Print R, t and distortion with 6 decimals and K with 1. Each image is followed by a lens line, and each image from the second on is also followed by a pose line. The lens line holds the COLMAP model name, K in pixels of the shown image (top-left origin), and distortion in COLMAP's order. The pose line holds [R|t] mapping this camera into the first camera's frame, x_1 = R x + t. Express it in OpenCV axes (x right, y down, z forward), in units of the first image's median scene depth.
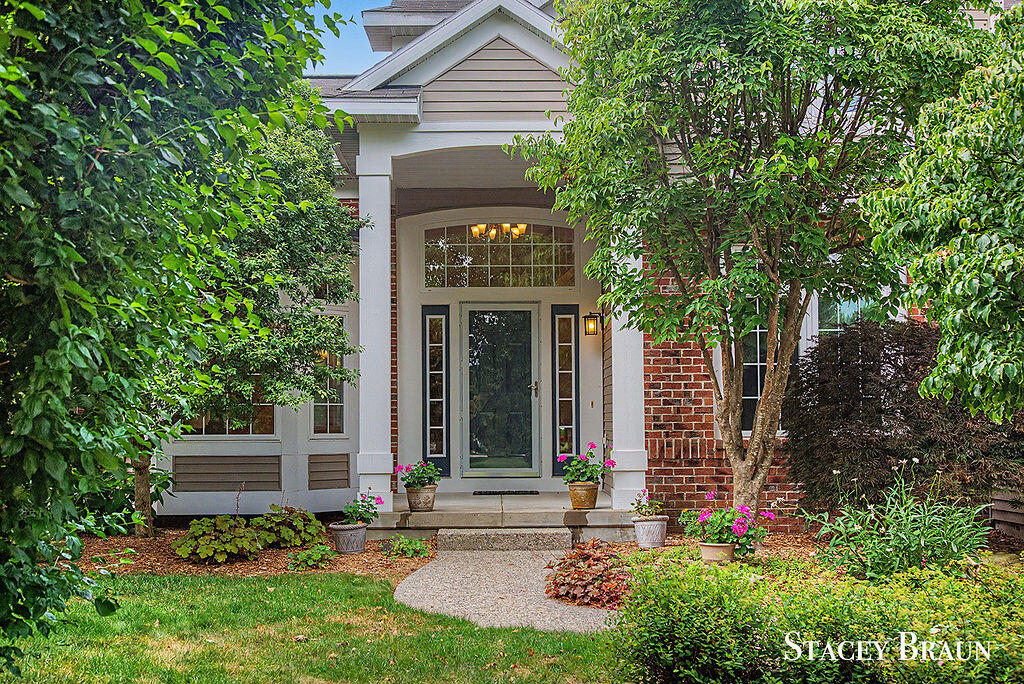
lens RADIAL K [[1354.0, 0, 511.0], [0, 1354.0, 342.9], [0, 0, 1]] dist [0.015130, 0.000000]
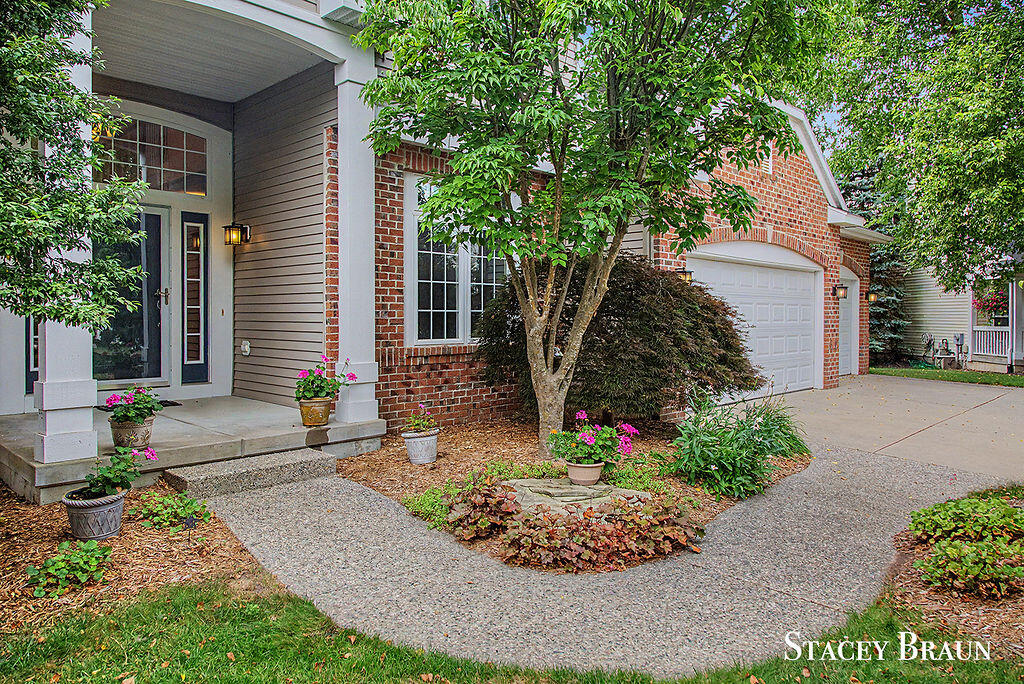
lens RADIAL K [[694.6, 0, 514.8], [0, 694.6, 332.7], [0, 0, 1]] dist [0.006319, -0.000119]
pose [[0.695734, -0.006810, 0.718267, -0.192889], [-0.050244, 0.997044, 0.058121, 0.021293], [-0.716540, -0.076526, 0.693335, 0.544426]]
